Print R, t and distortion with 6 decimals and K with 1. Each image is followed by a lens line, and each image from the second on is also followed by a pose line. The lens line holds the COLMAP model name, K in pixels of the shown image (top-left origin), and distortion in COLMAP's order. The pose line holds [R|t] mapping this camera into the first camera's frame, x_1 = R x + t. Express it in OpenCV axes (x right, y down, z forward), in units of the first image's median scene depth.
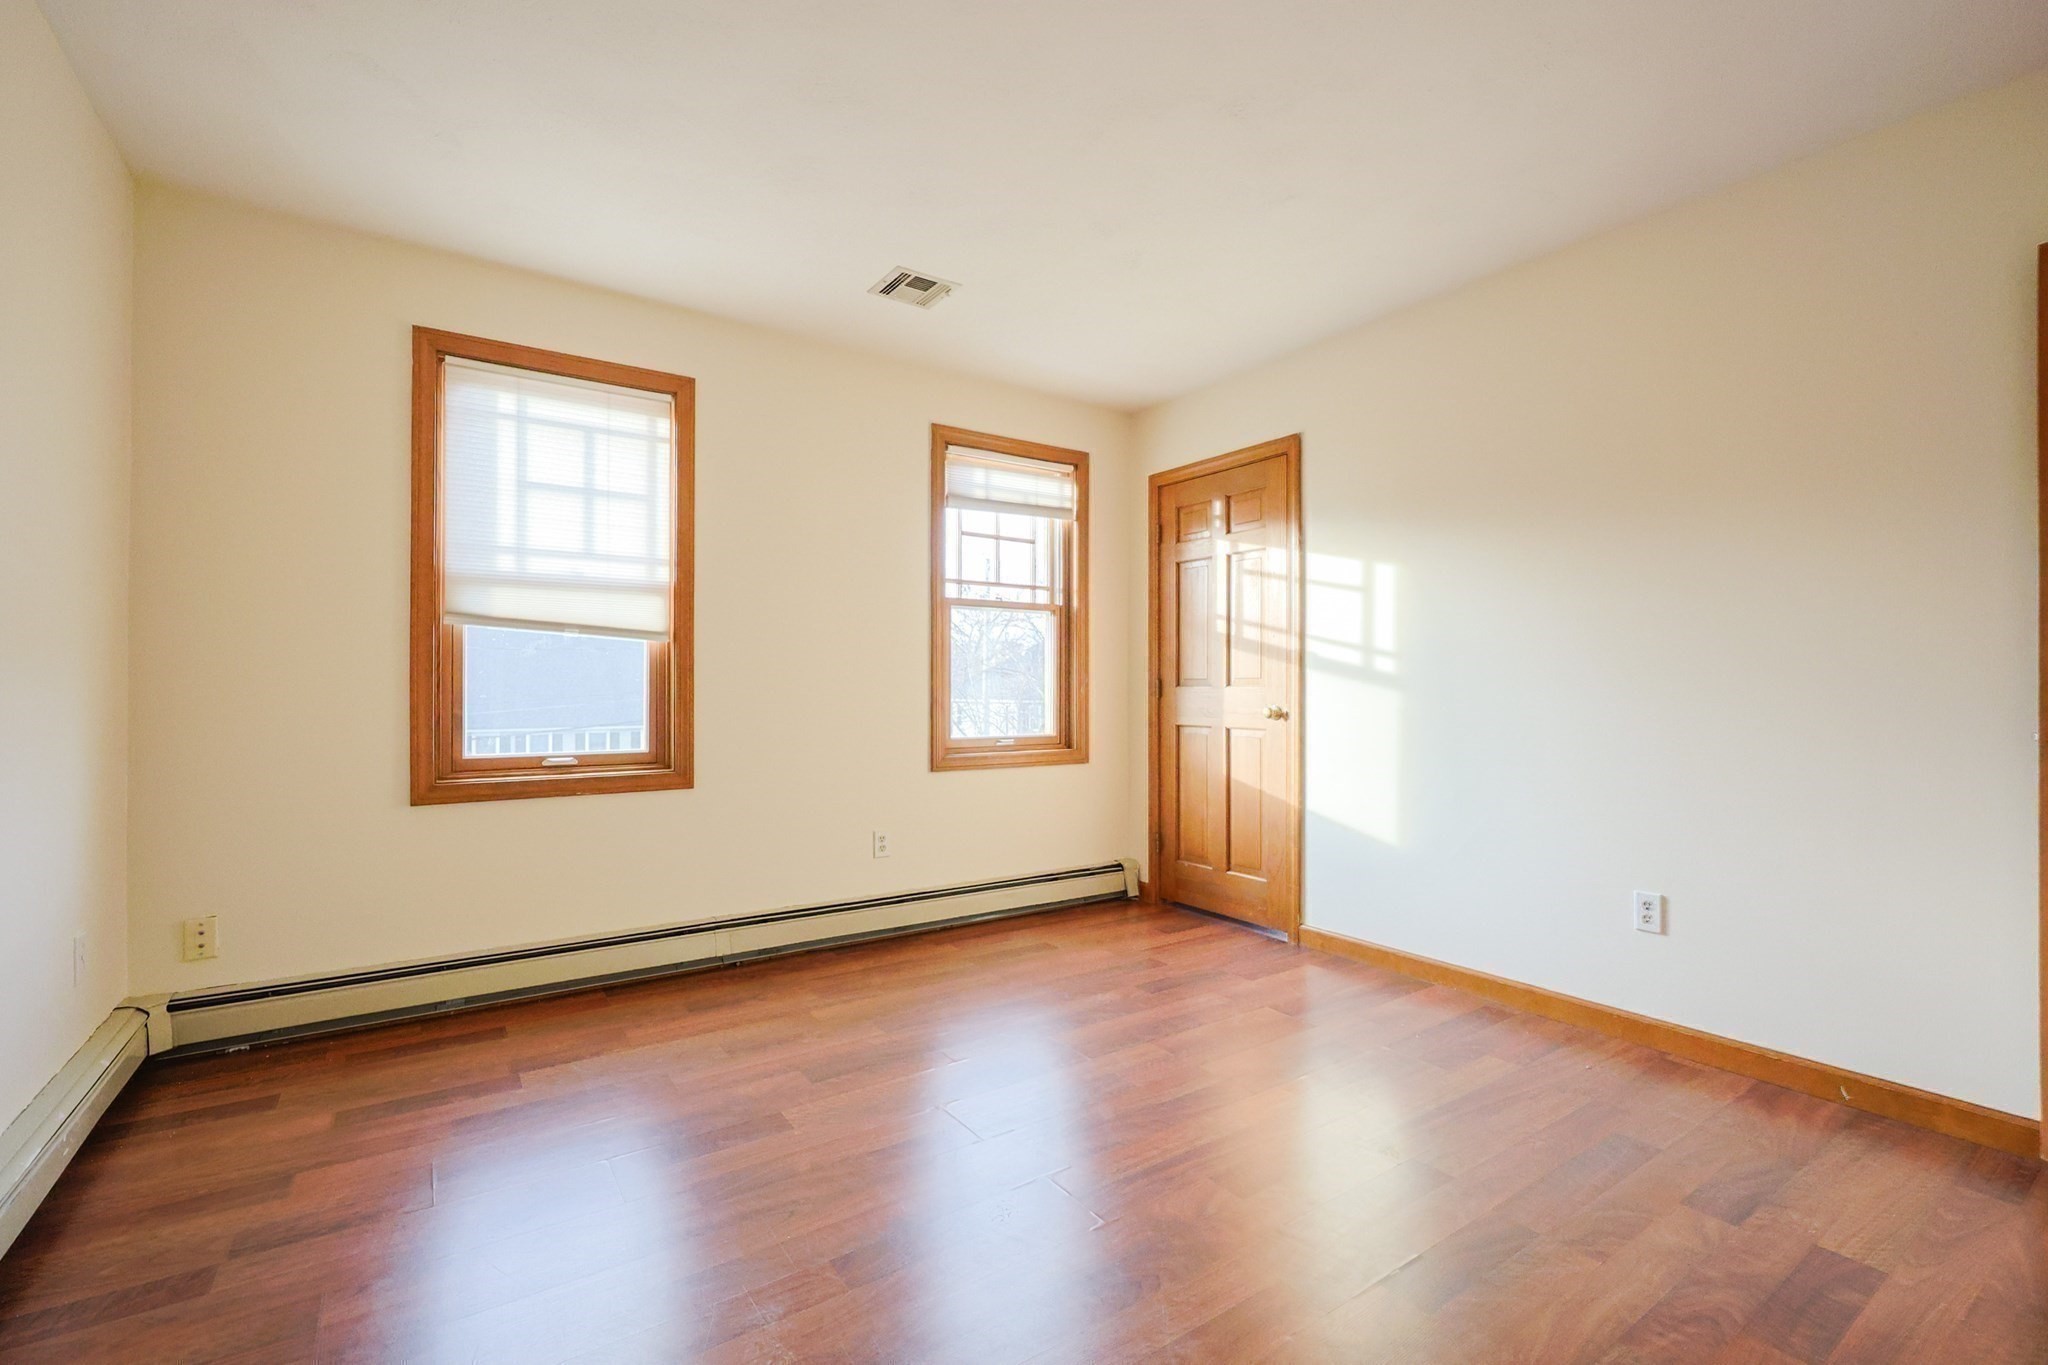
lens RADIAL K [[887.3, 0, 971.2], [0, 887.3, 691.9], [0, 0, 1]] dist [0.000016, 0.000035]
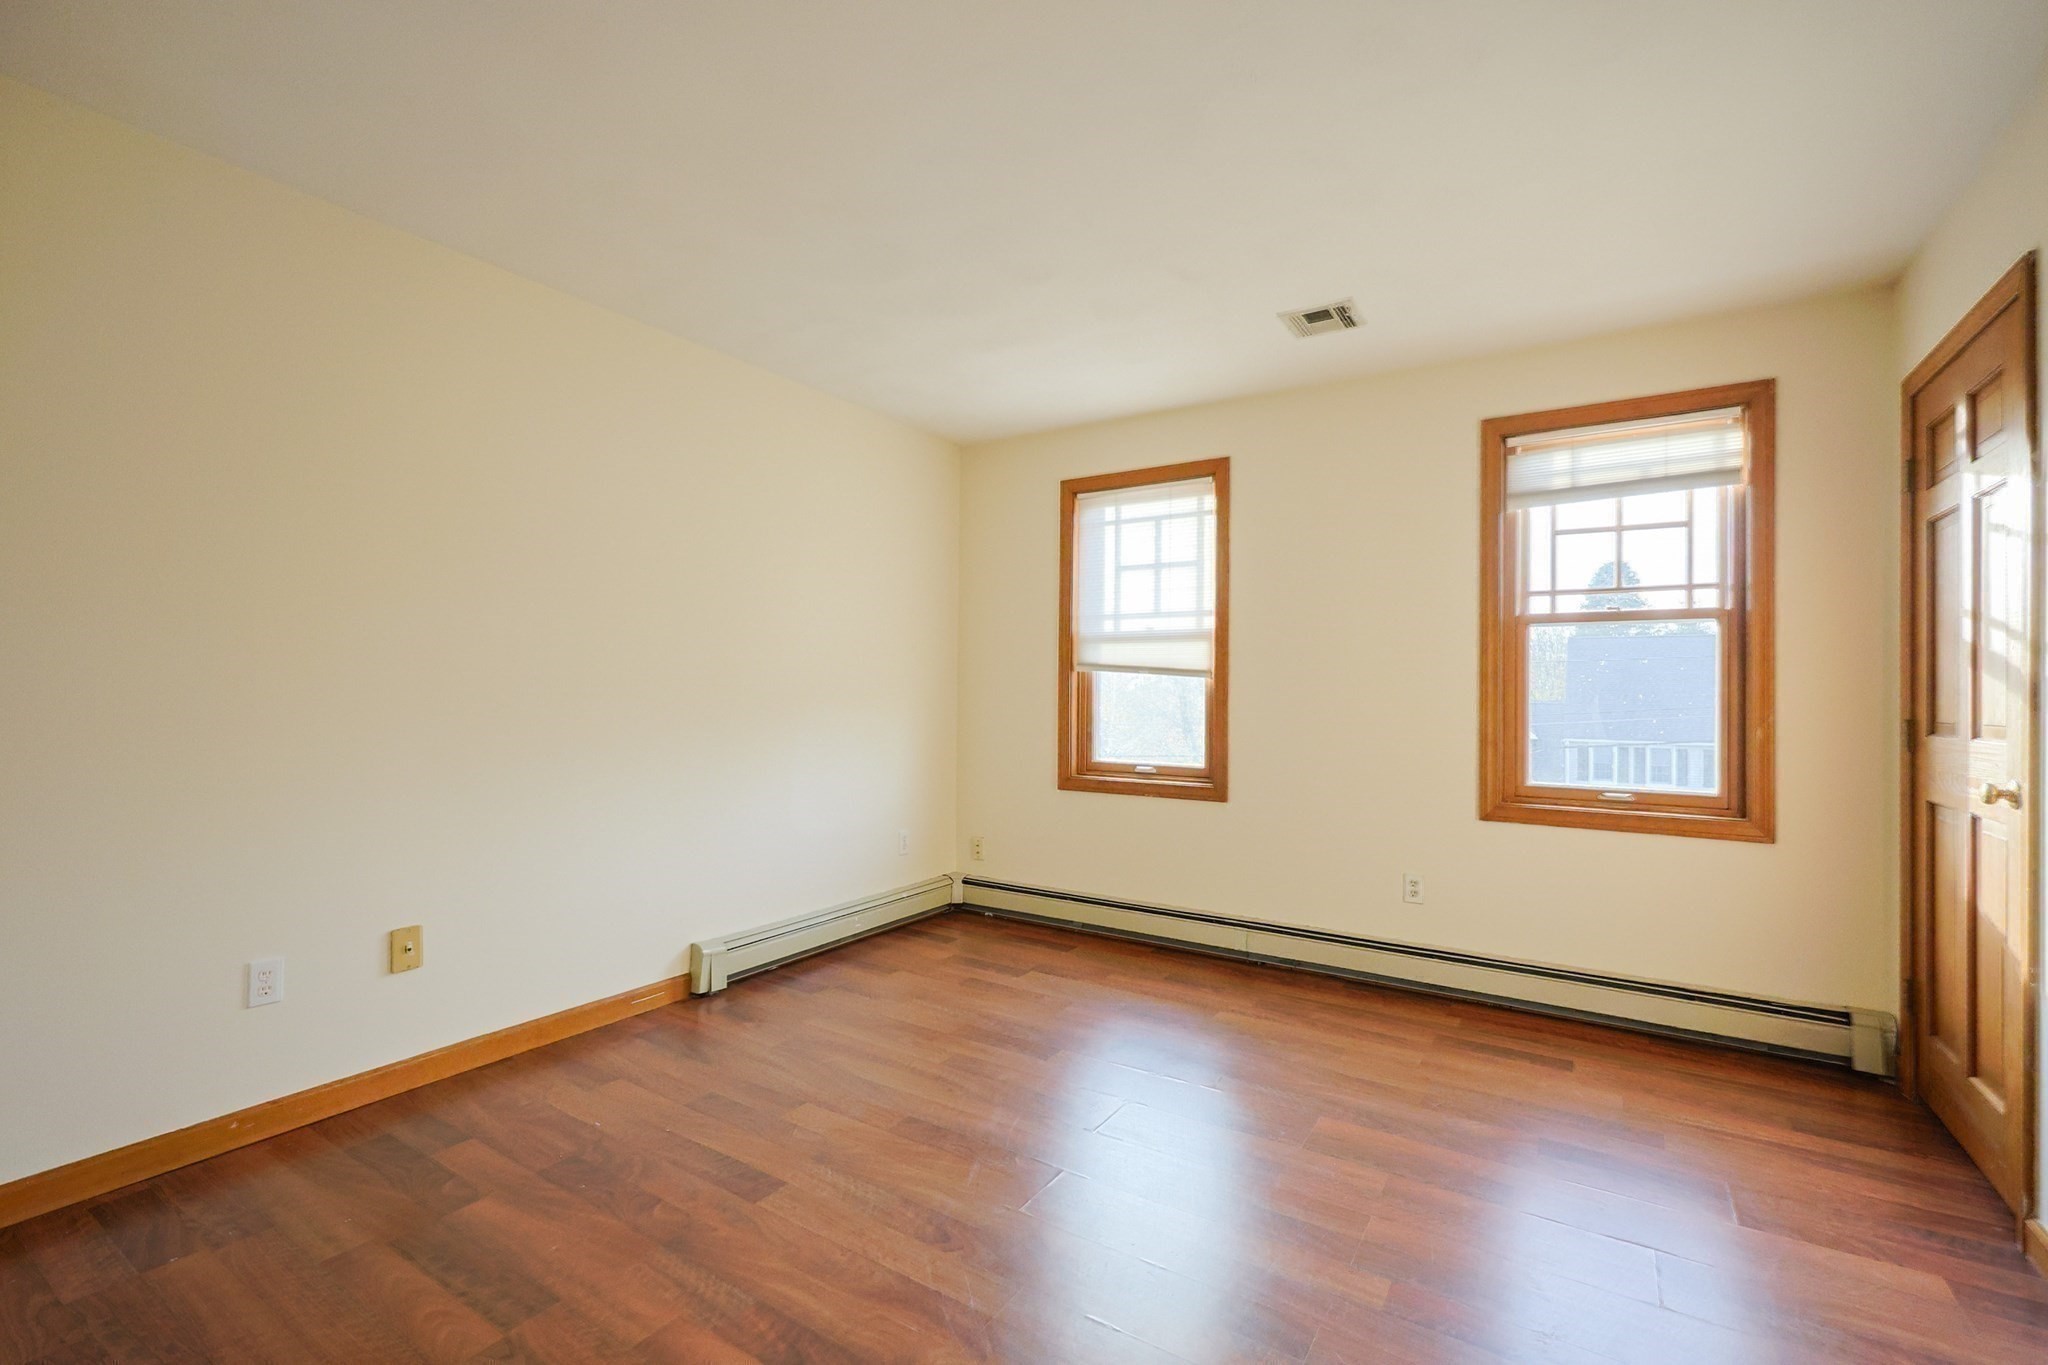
lens RADIAL K [[848.3, 0, 1037.4], [0, 848.3, 696.7], [0, 0, 1]] dist [-0.002673, -0.000101]
pose [[0.419785, 0.007645, -0.907591, 0.576552], [-0.011146, 0.999933, 0.003268, -0.030822], [0.907555, 0.008744, 0.419842, 0.284683]]
